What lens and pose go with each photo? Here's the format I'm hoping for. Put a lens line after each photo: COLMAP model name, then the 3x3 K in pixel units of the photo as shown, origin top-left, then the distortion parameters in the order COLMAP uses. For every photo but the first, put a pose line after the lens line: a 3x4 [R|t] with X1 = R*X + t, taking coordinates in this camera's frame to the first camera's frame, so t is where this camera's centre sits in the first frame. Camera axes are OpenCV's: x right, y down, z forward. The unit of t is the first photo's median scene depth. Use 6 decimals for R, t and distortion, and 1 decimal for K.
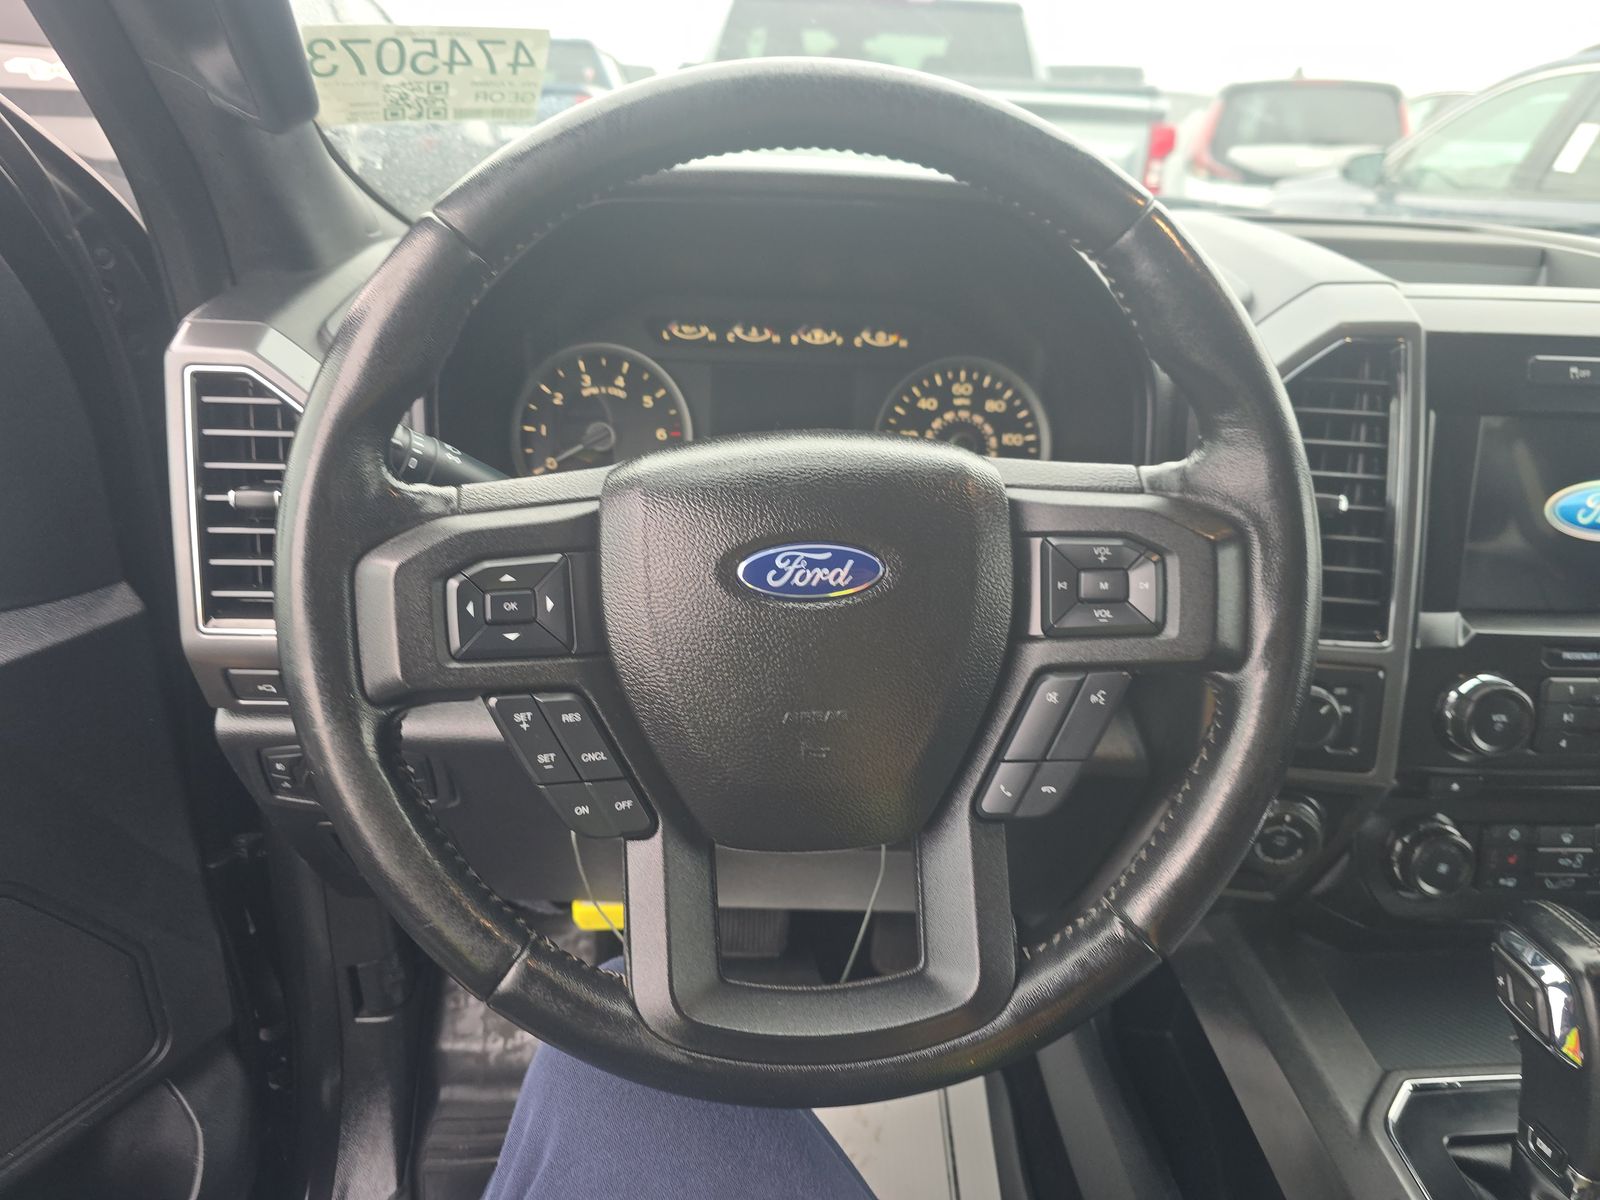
lens RADIAL K [[1098.8, 0, 771.1], [0, 1098.8, 619.1], [0, 0, 1]] dist [0.050816, -0.051333]
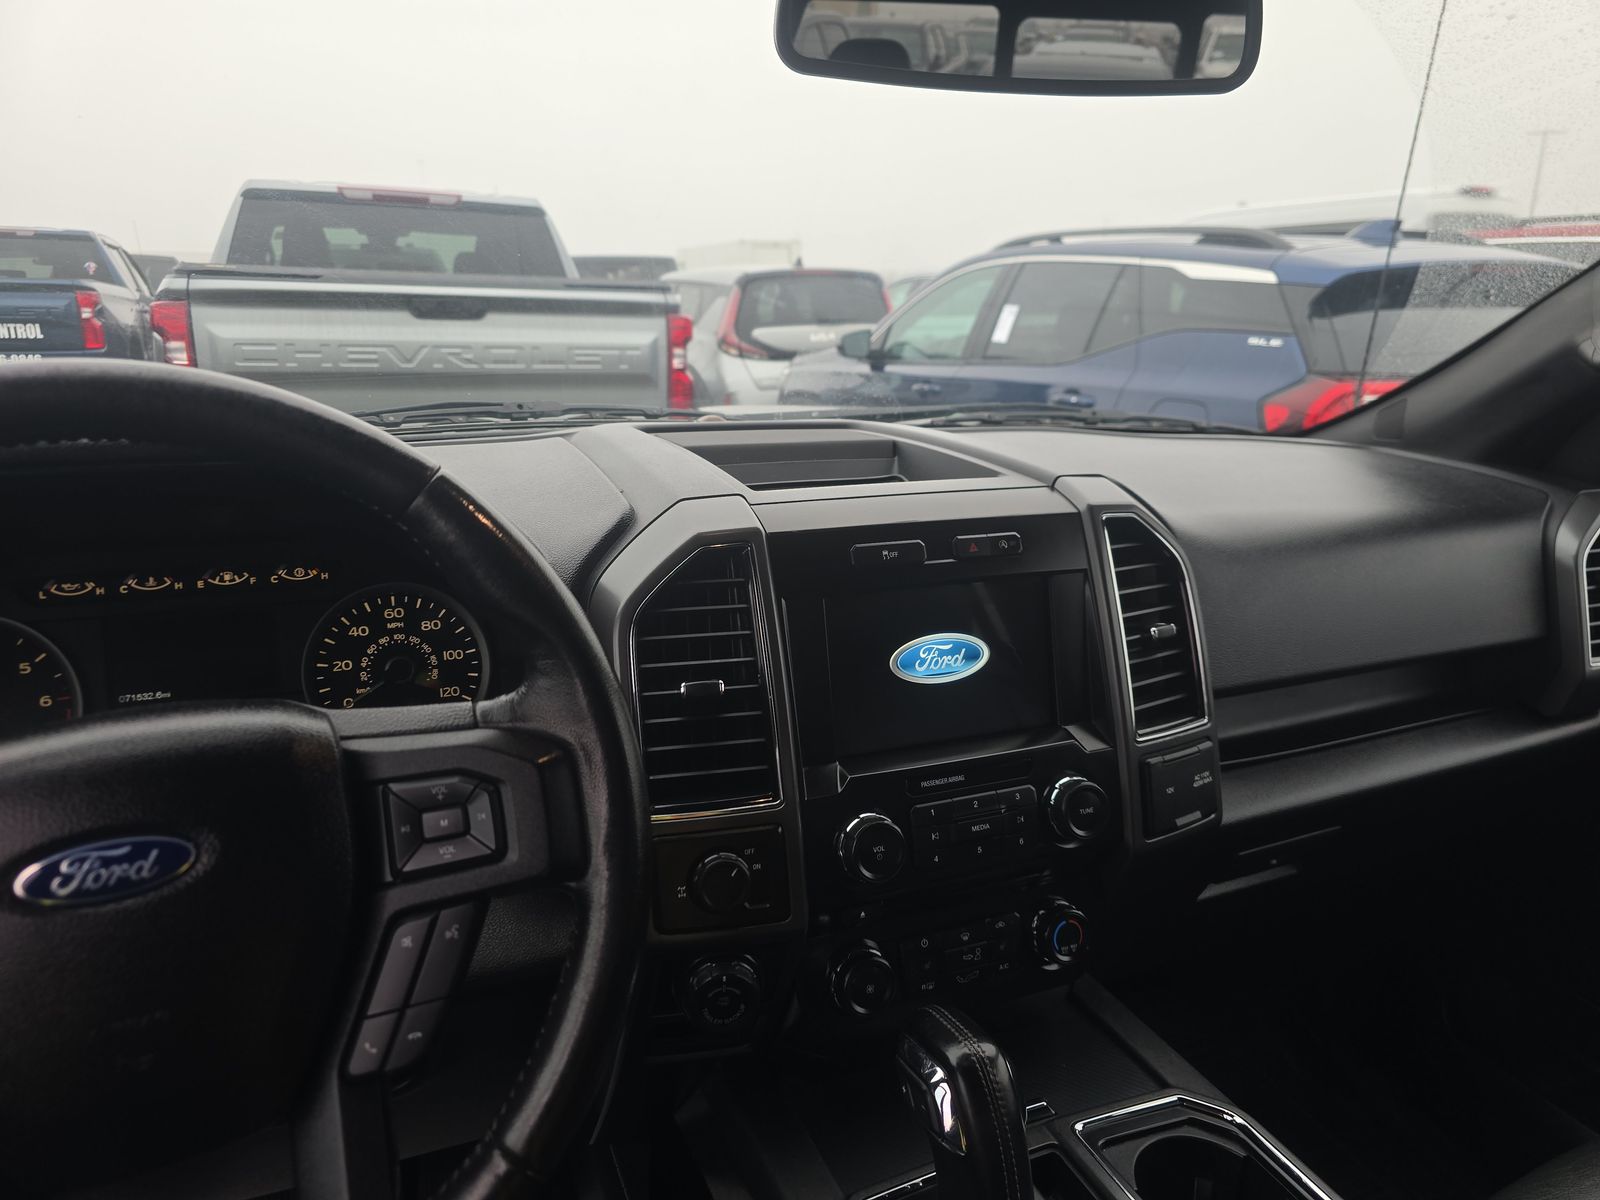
lens RADIAL K [[1098.8, 0, 806.9], [0, 1098.8, 608.4], [0, 0, 1]] dist [0.050816, -0.051333]
pose [[0.930582, -0.118893, 0.346241, 0.184195], [0.167301, 0.979368, -0.113352, -0.034737], [-0.325620, 0.163409, 0.931273, -0.080370]]
